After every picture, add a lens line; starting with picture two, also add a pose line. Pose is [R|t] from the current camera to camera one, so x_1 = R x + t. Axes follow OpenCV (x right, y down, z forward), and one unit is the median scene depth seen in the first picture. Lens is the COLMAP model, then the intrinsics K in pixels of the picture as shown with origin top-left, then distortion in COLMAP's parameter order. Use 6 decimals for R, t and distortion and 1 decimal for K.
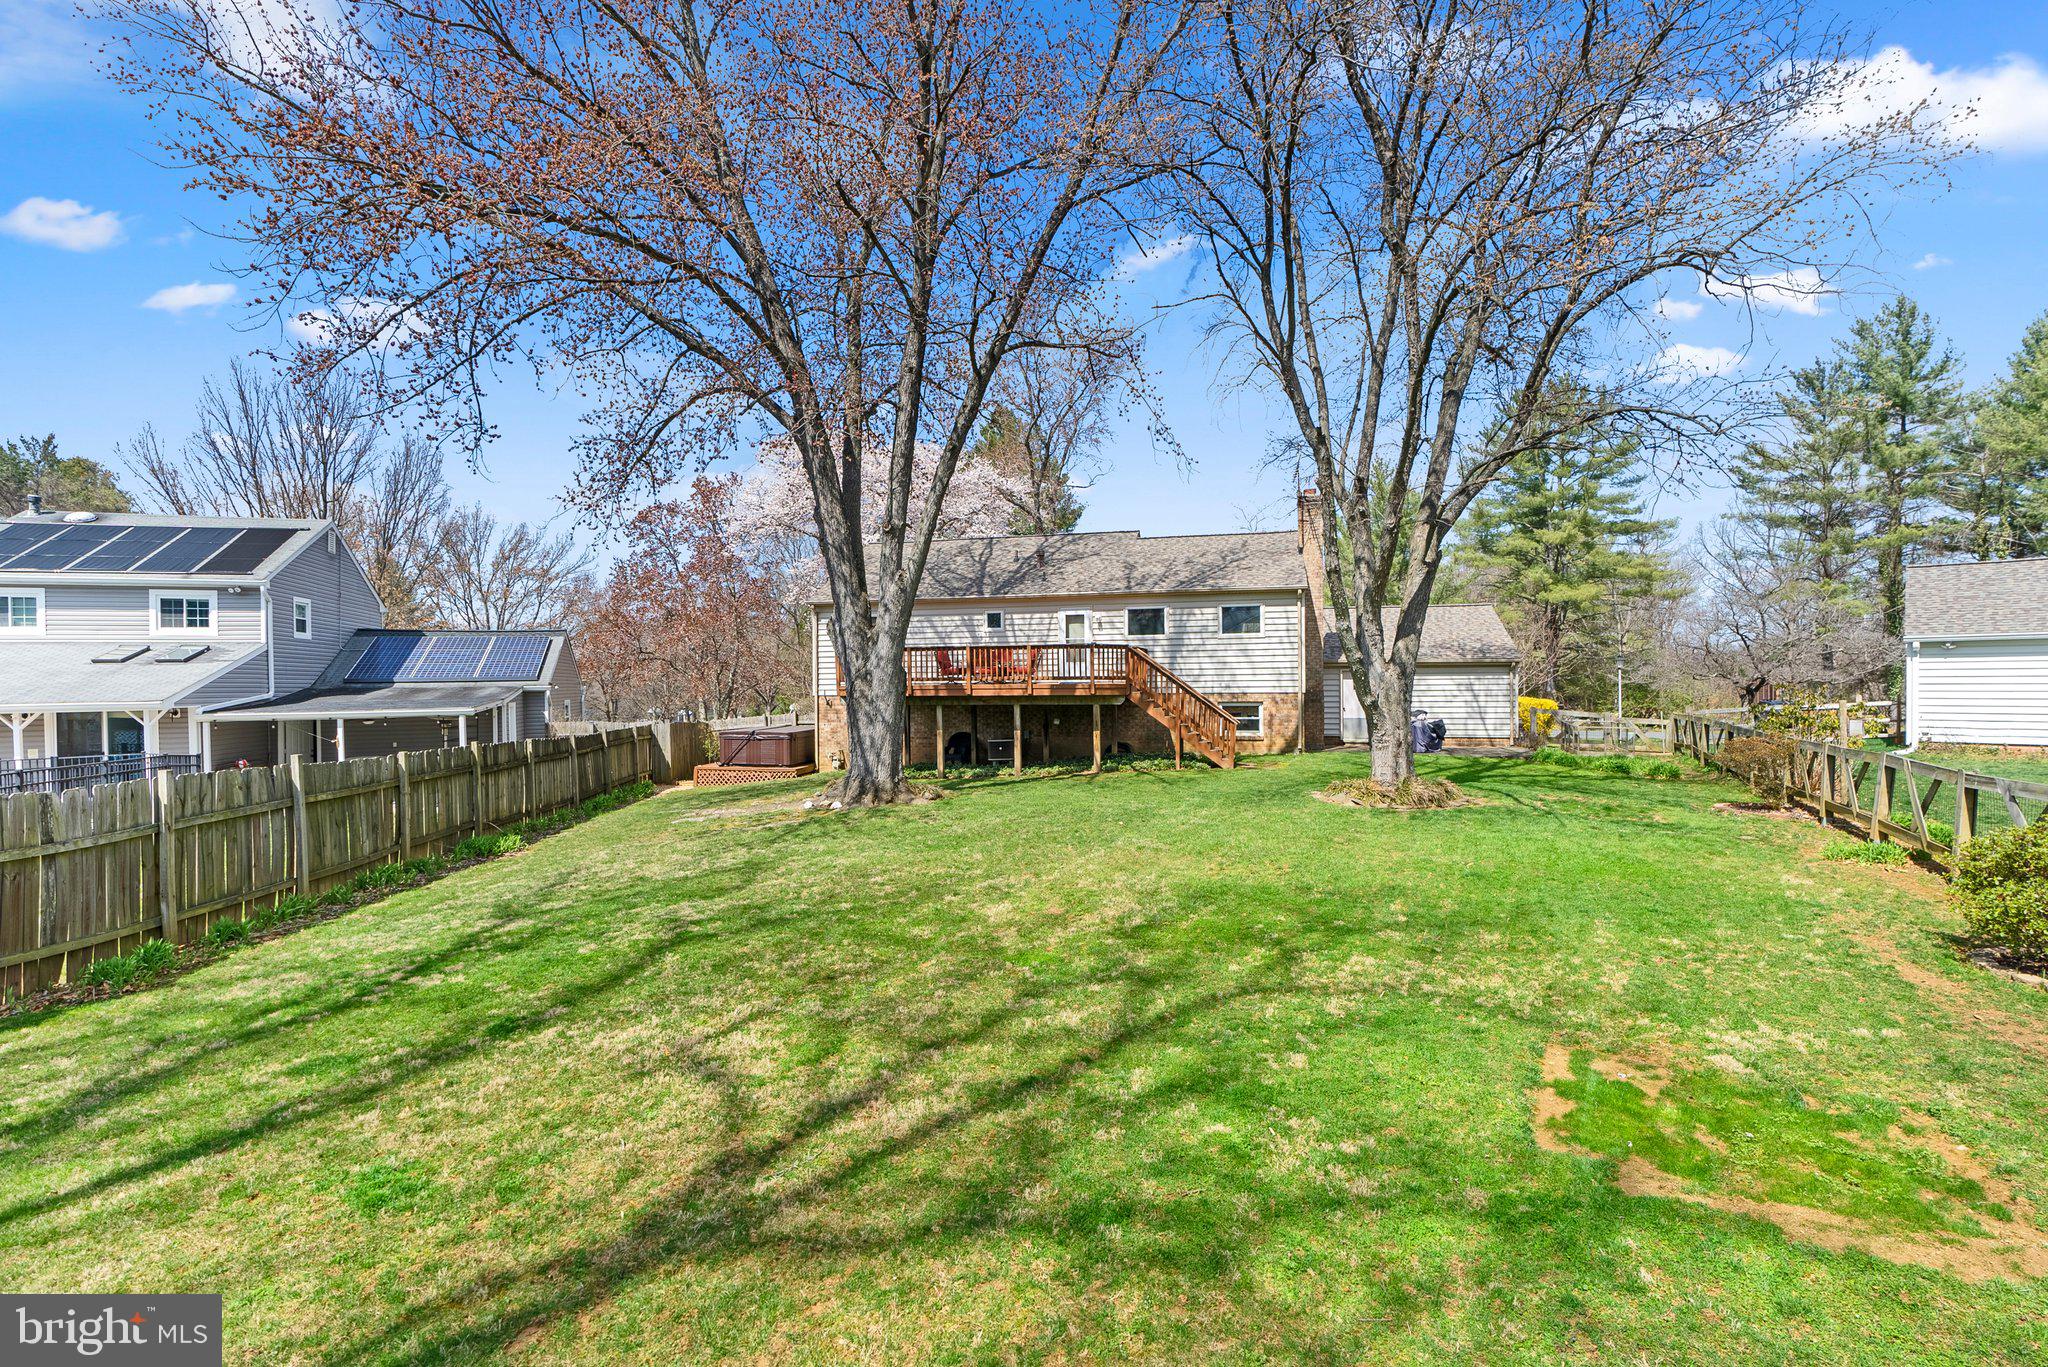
lens RADIAL K [[922.1, 0, 1029.7], [0, 922.1, 675.2], [0, 0, 1]] dist [0.000306, -0.000417]
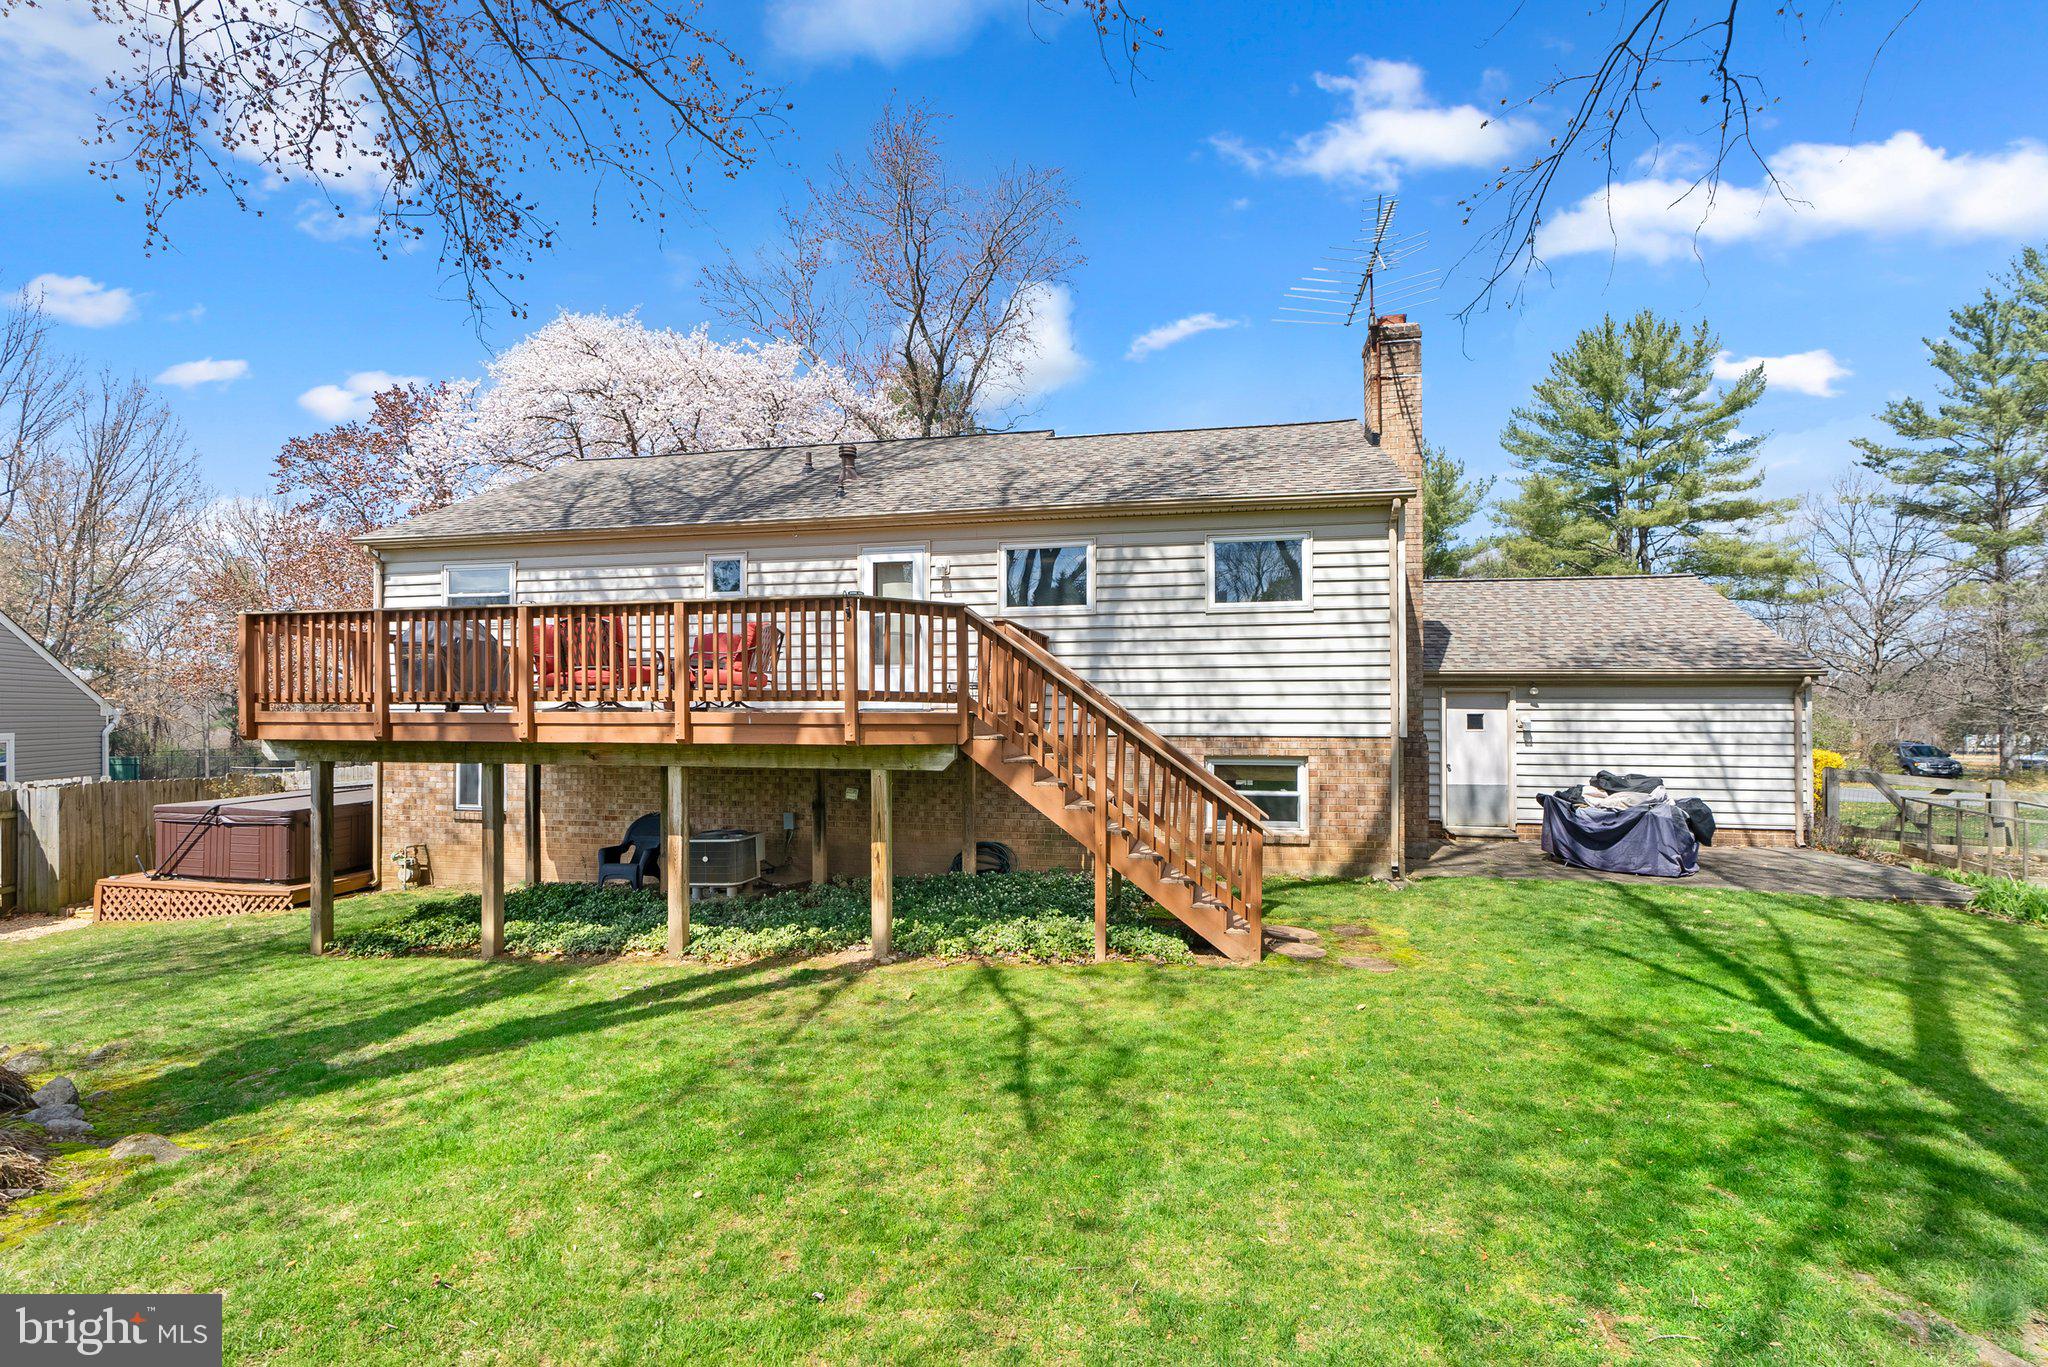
lens RADIAL K [[922.1, 0, 1013.2], [0, 922.1, 688.8], [0, 0, 1]] dist [0.000306, -0.000417]
pose [[0.999690, 0.010388, 0.022630, 0.103947], [-0.010043, 0.999832, -0.015312, 0.004357], [-0.022785, 0.015080, 0.999627, 0.559832]]
